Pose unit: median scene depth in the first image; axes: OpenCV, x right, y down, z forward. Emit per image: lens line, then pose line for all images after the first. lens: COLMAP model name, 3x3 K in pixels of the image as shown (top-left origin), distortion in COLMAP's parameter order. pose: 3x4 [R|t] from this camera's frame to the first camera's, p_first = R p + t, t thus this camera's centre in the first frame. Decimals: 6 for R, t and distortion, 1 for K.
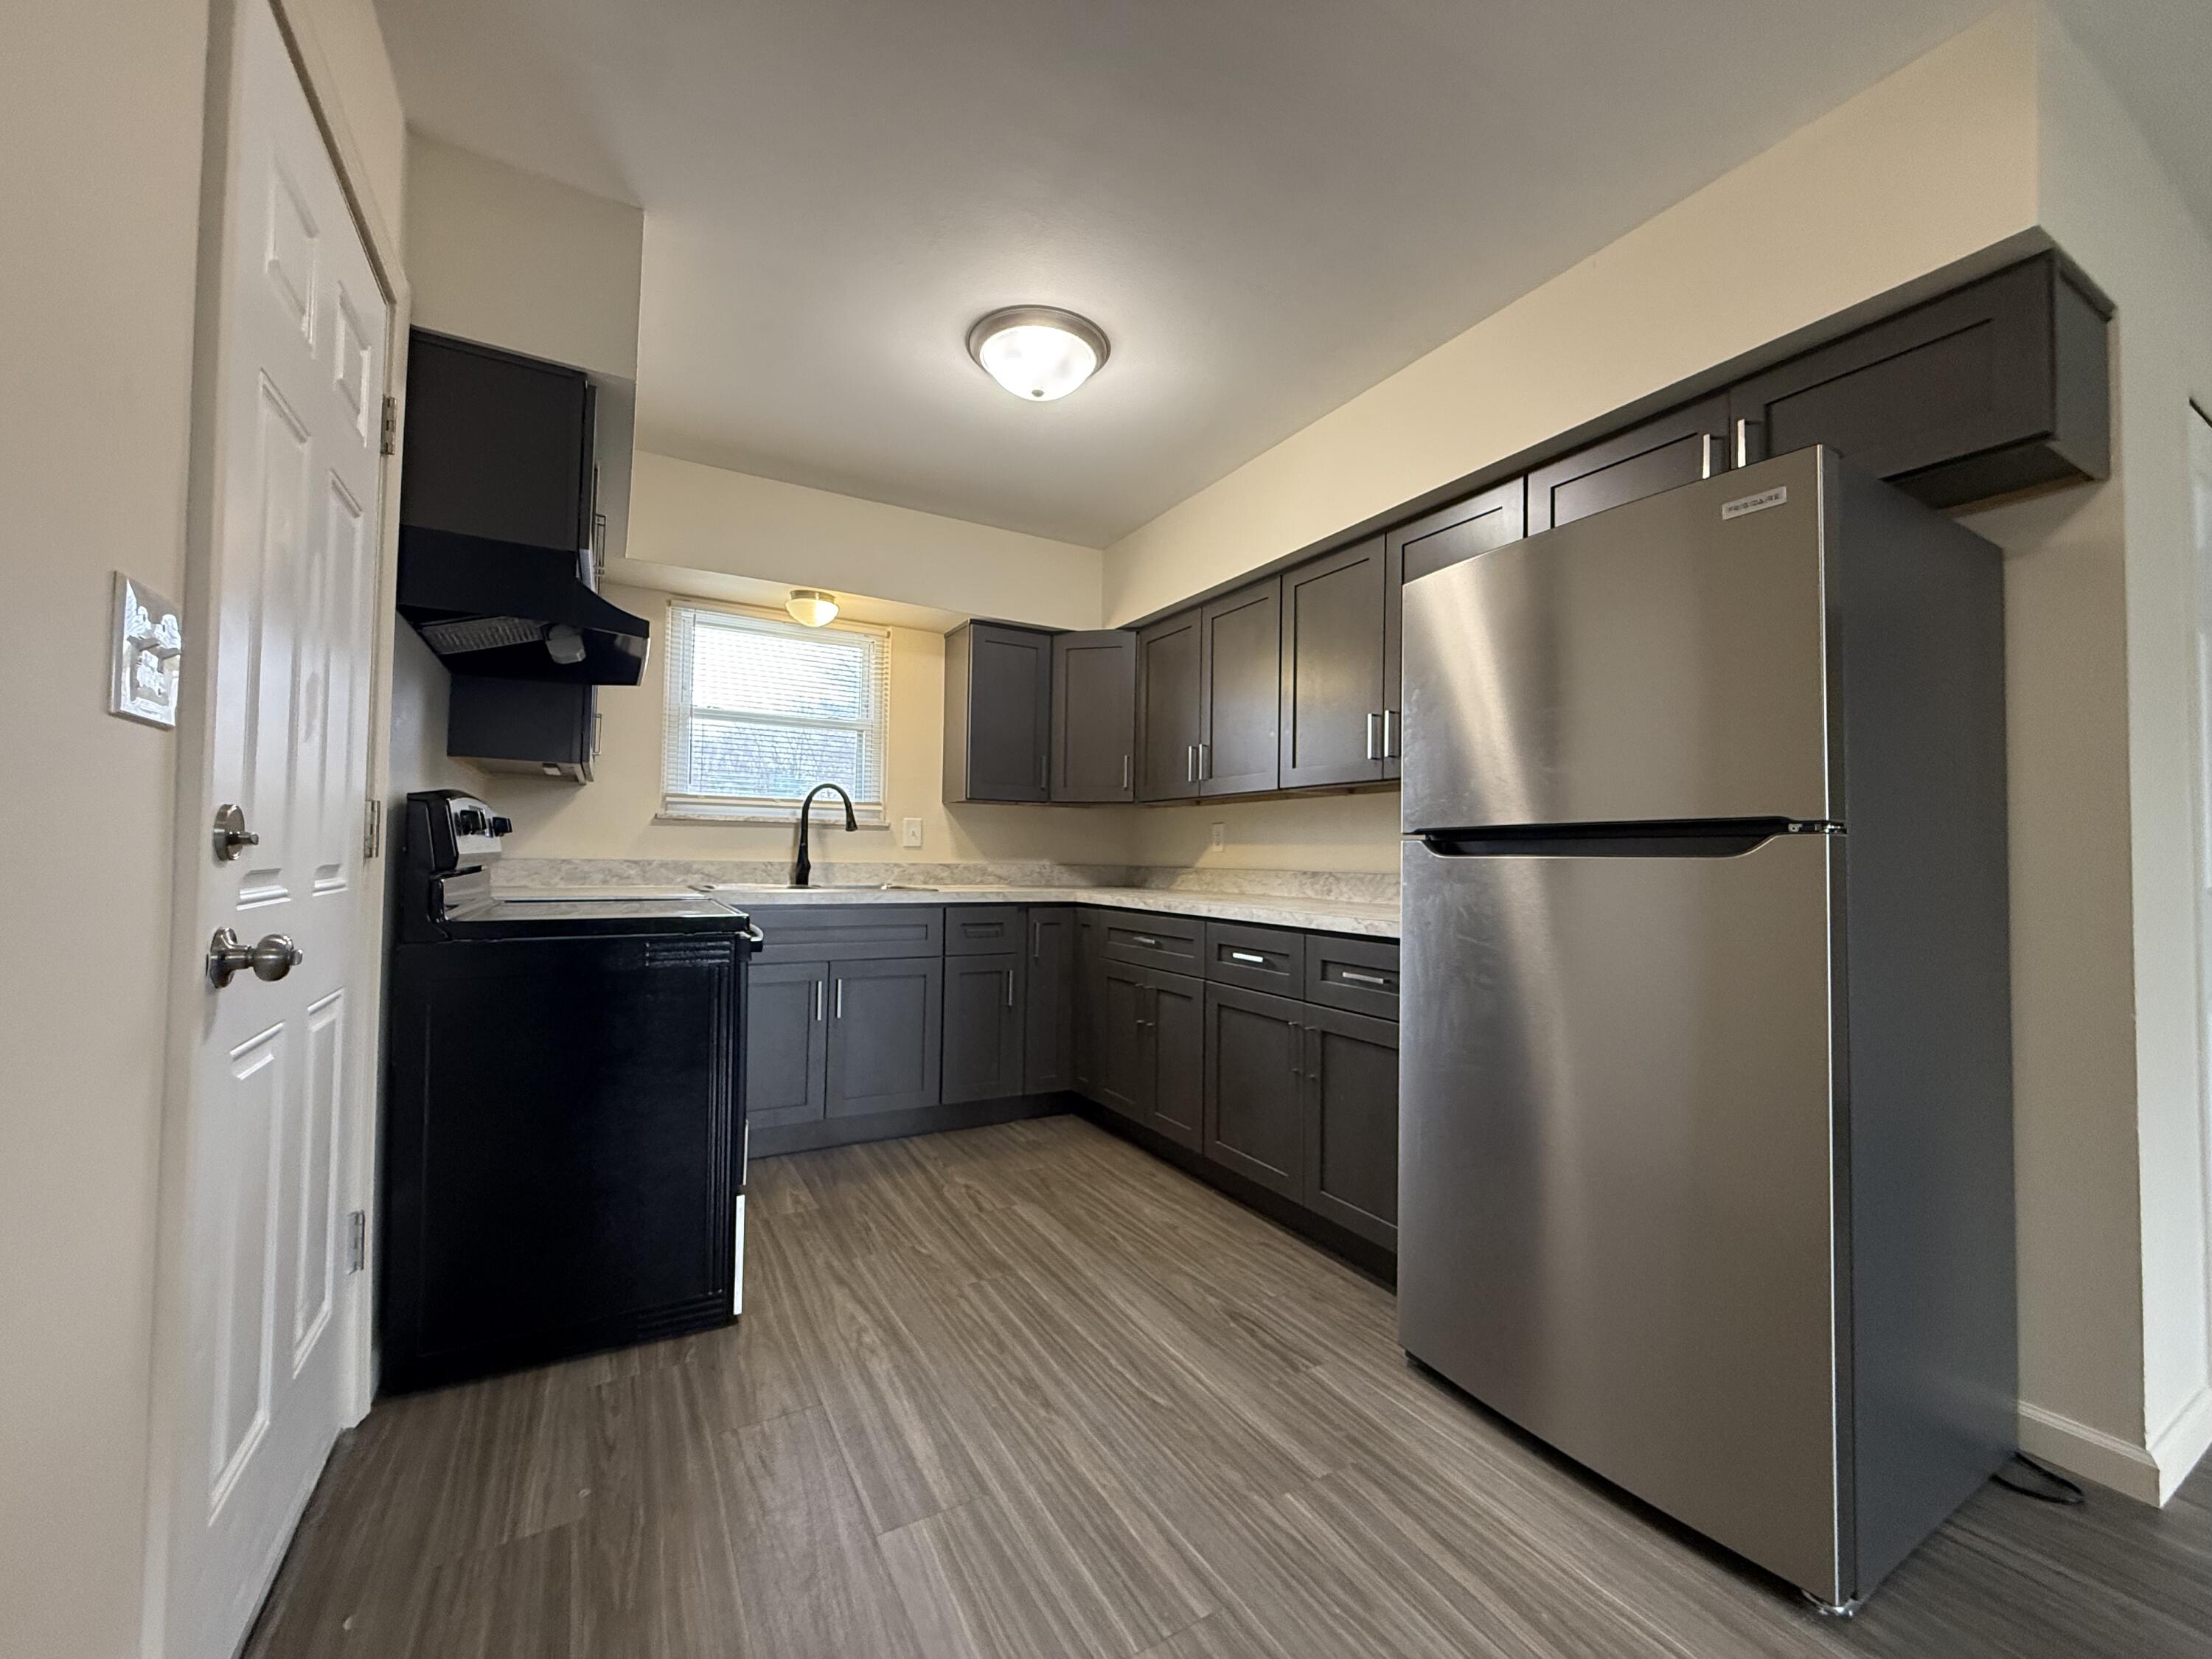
lens RADIAL K [[891.9, 0, 1107.5], [0, 891.9, 827.3], [0, 0, 1]] dist [0.002978, 0.000364]
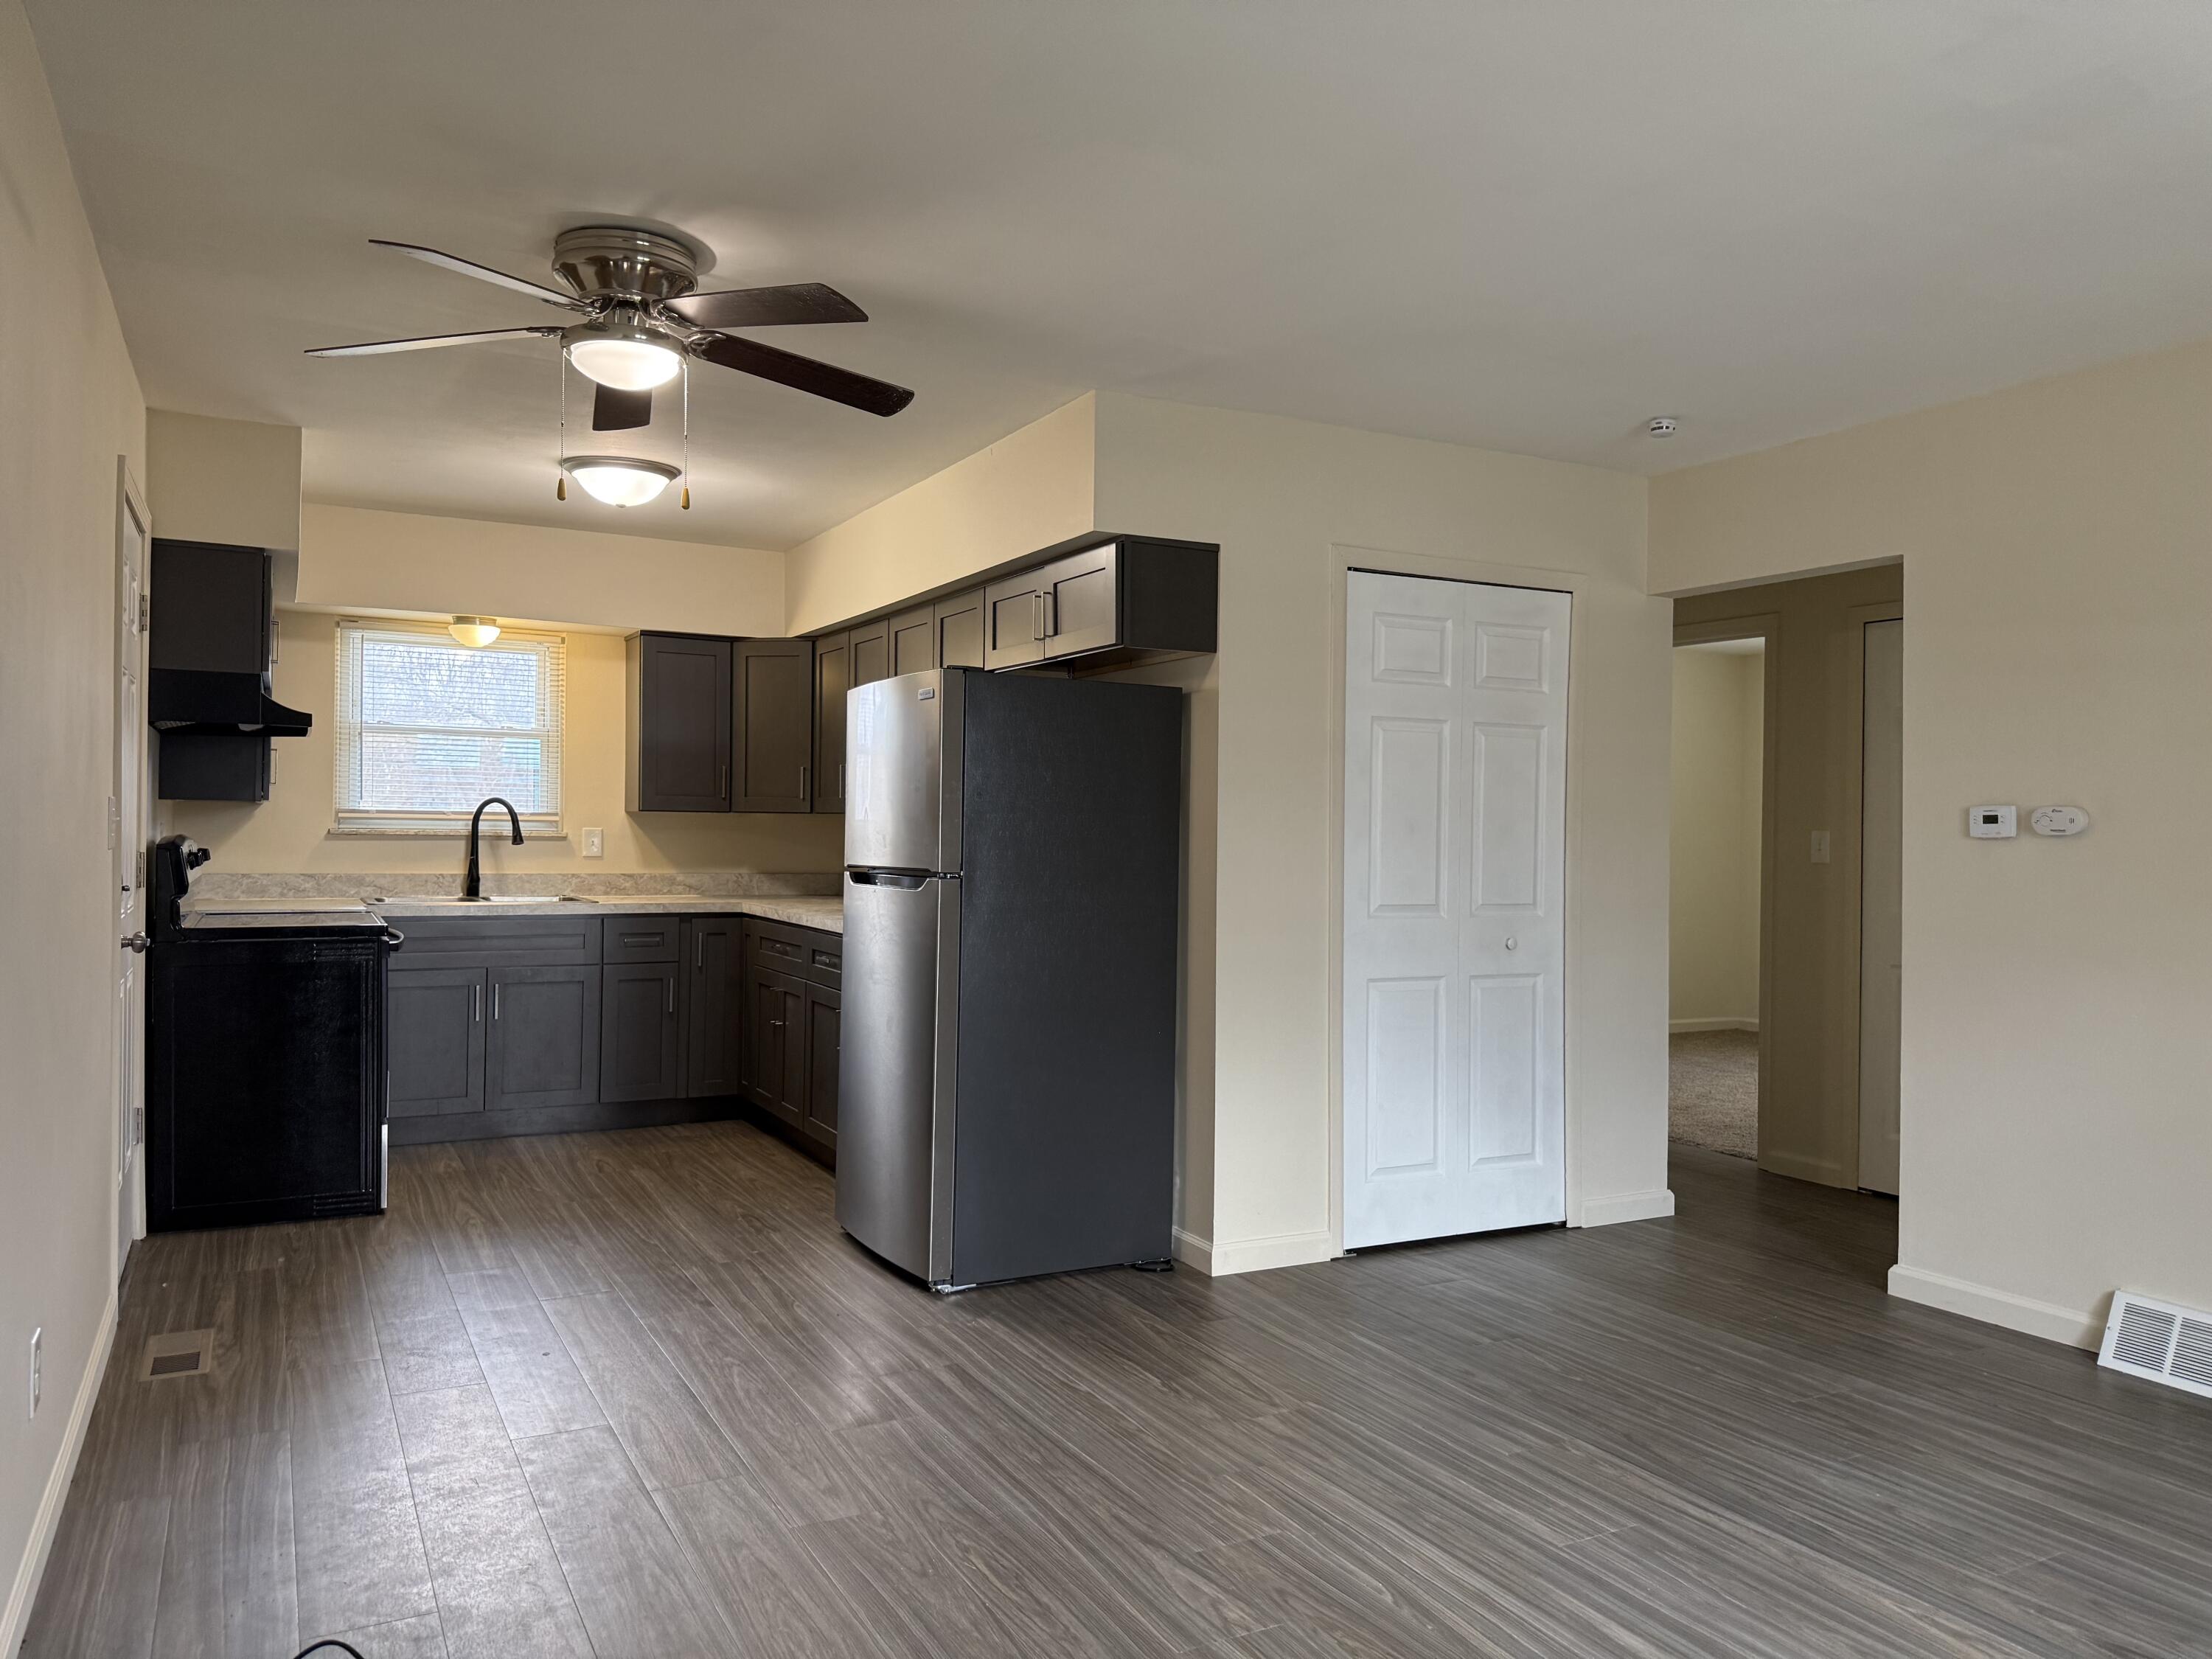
lens RADIAL K [[1566.1, 0, 1095.0], [0, 1566.1, 826.3], [0, 0, 1]] dist [0.036729, -0.033873]
pose [[0.999475, -0.002975, -0.032271, 0.597665], [0.003994, 0.999494, 0.031550, -0.097306], [0.032161, -0.031663, 0.998981, -1.082895]]
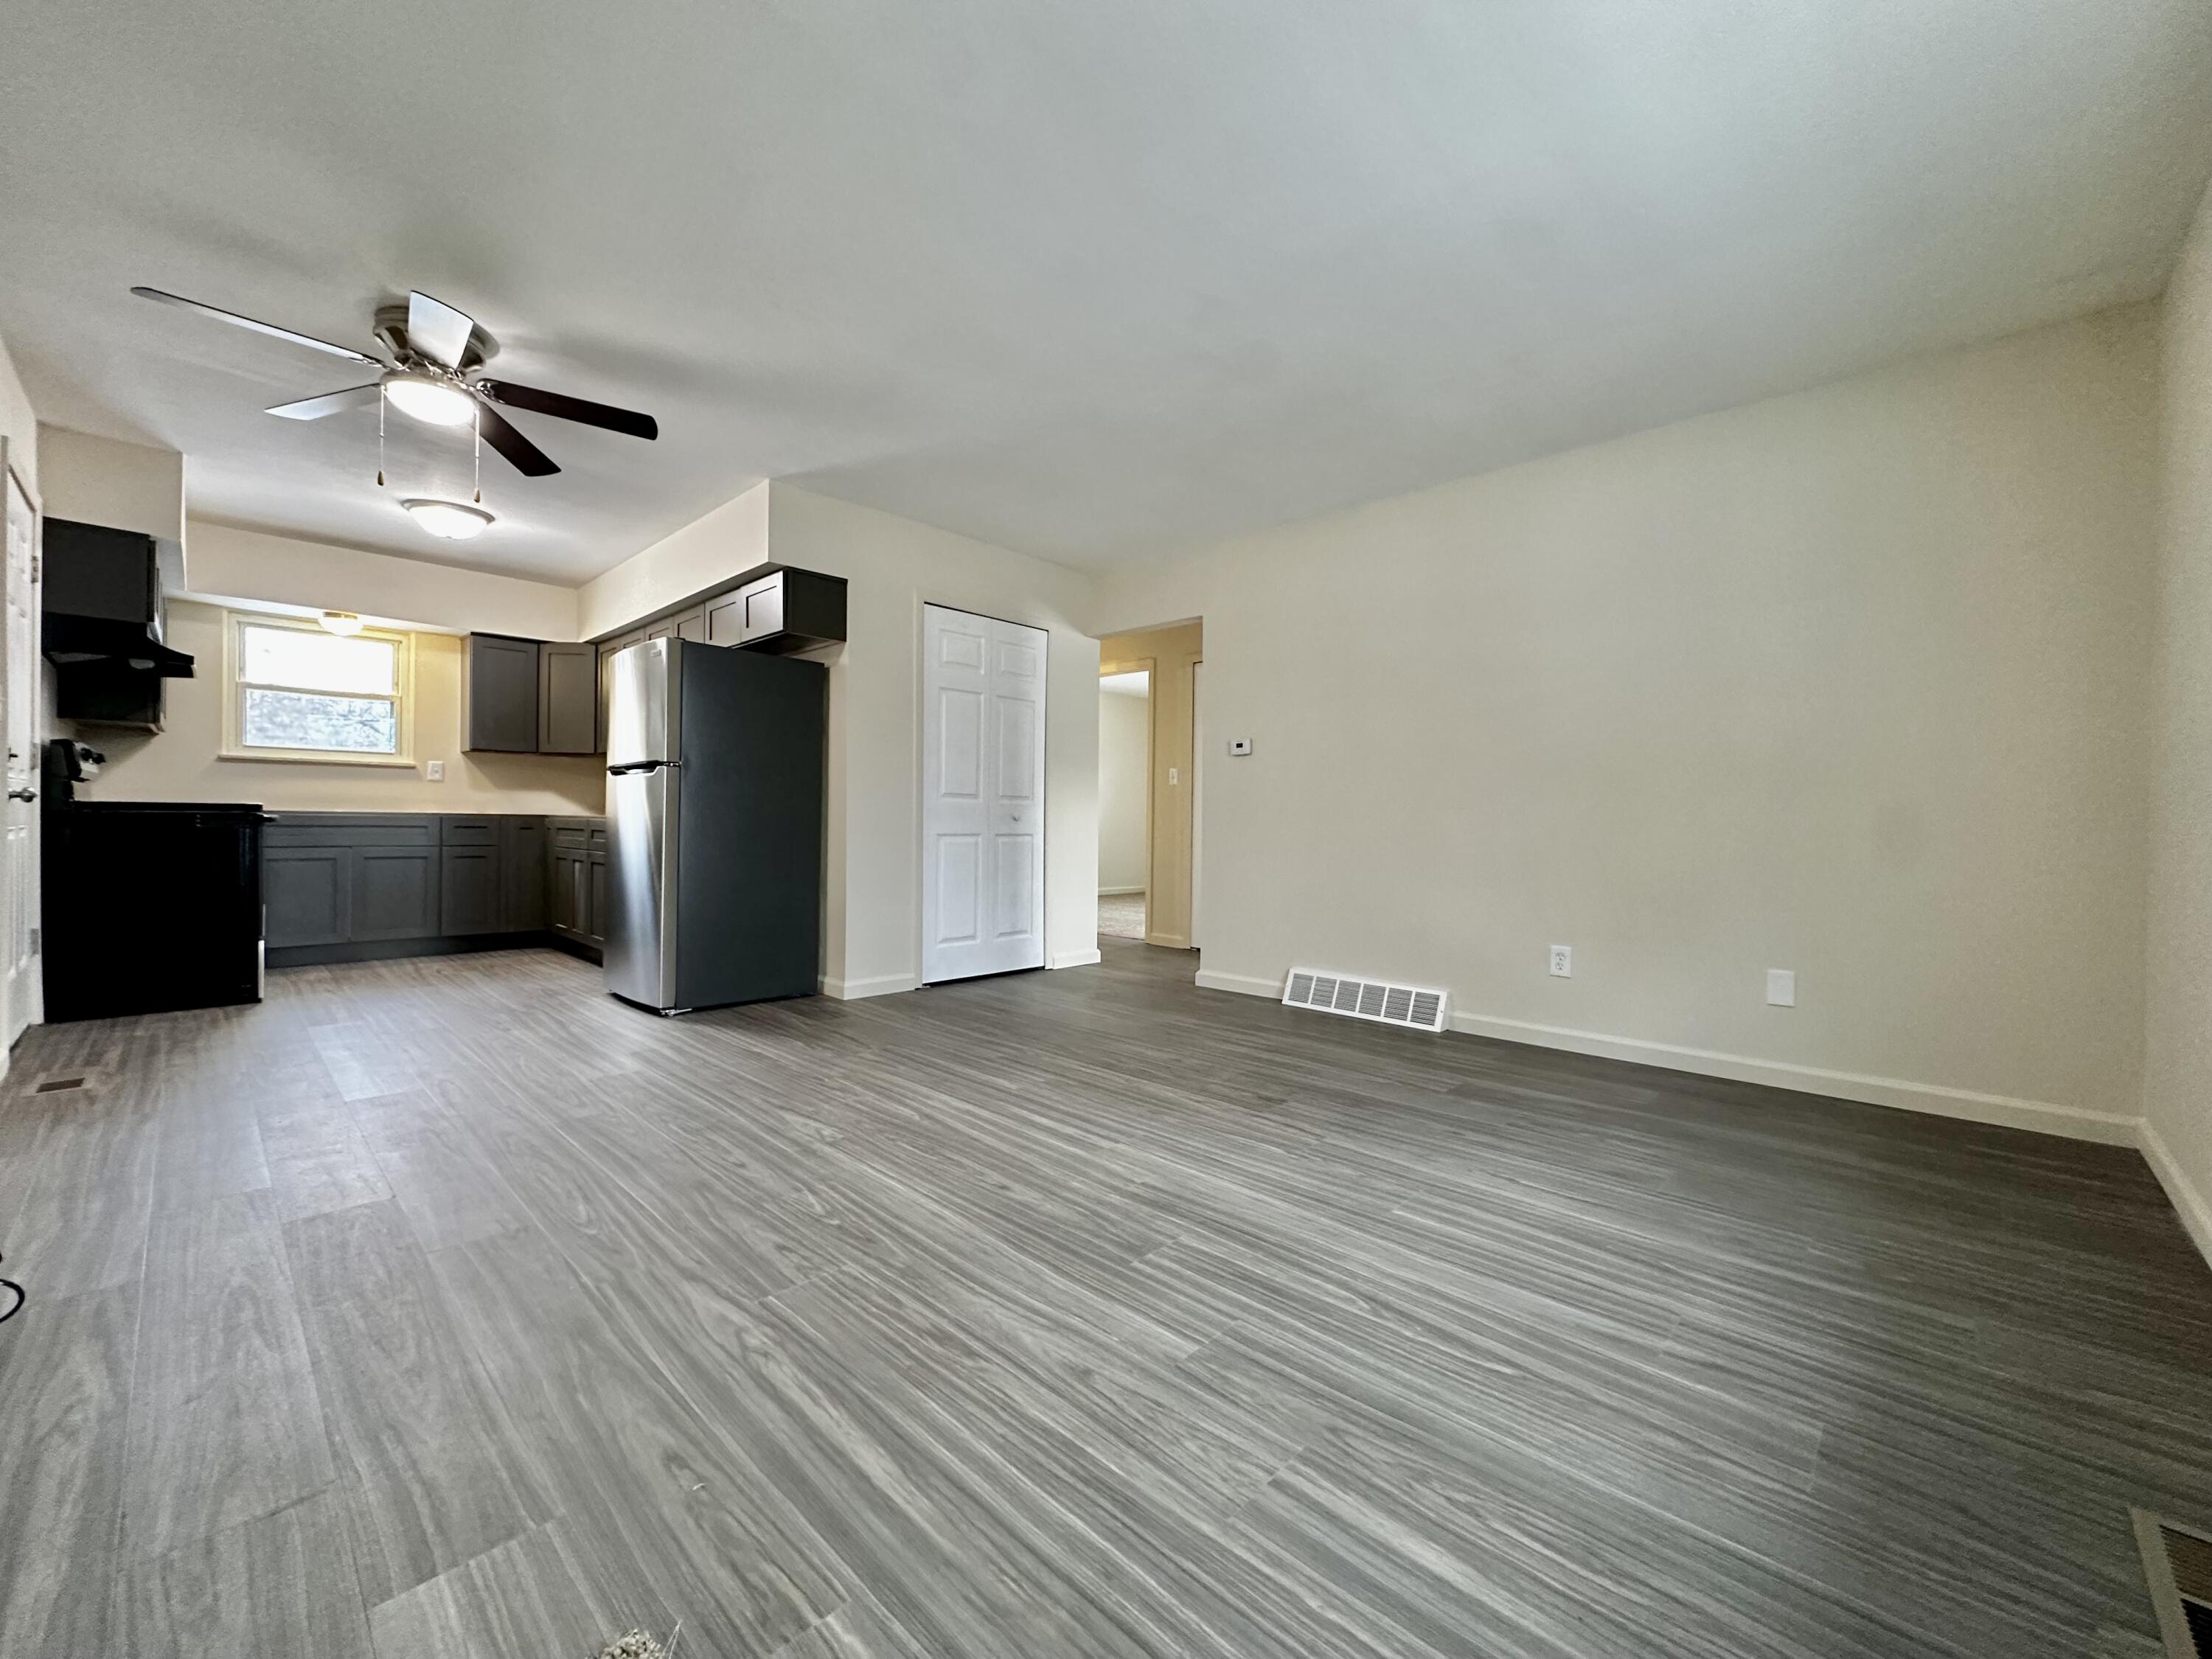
lens RADIAL K [[880.0, 0, 1097.3], [0, 880.0, 823.2], [0, 0, 1]] dist [0.002223, 0.000451]
pose [[0.960615, -0.004413, 0.277849, 0.665671], [-0.007556, 0.999089, 0.041990, 0.033841], [-0.277781, -0.042435, 0.959707, -1.117329]]
